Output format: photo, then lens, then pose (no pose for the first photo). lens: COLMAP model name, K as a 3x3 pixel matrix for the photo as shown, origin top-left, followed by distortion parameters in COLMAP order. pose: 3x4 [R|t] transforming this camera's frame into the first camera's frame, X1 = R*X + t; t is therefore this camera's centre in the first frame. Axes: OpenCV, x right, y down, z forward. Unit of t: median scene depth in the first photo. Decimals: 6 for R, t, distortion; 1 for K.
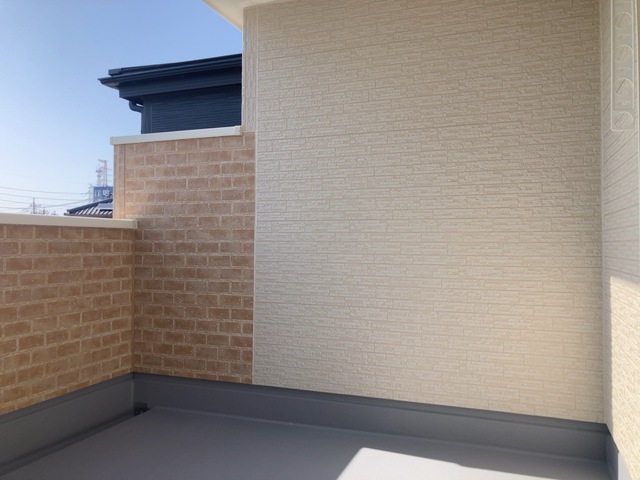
lens RADIAL K [[522.9, 0, 322.1], [0, 522.9, 227.5], [0, 0, 1]] dist [0.009736, -0.008893]
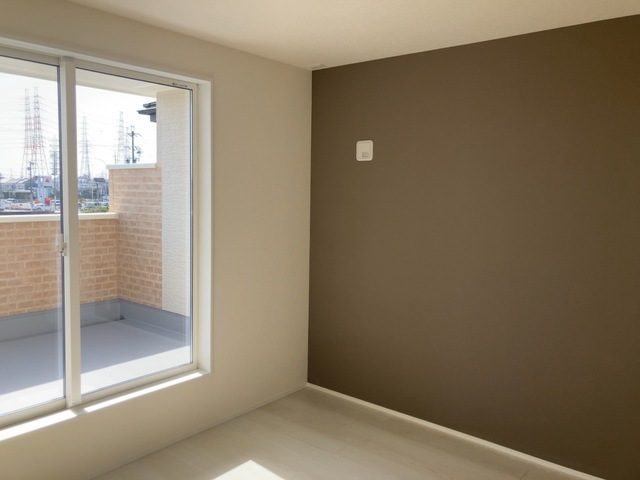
lens RADIAL K [[522.9, 0, 322.1], [0, 522.9, 227.5], [0, 0, 1]] dist [0.009736, -0.008893]
pose [[0.944879, 0.034207, -0.325628, 0.910502], [-0.001465, 0.994959, 0.100268, -0.151818], [0.327416, -0.094264, 0.940166, -0.453174]]
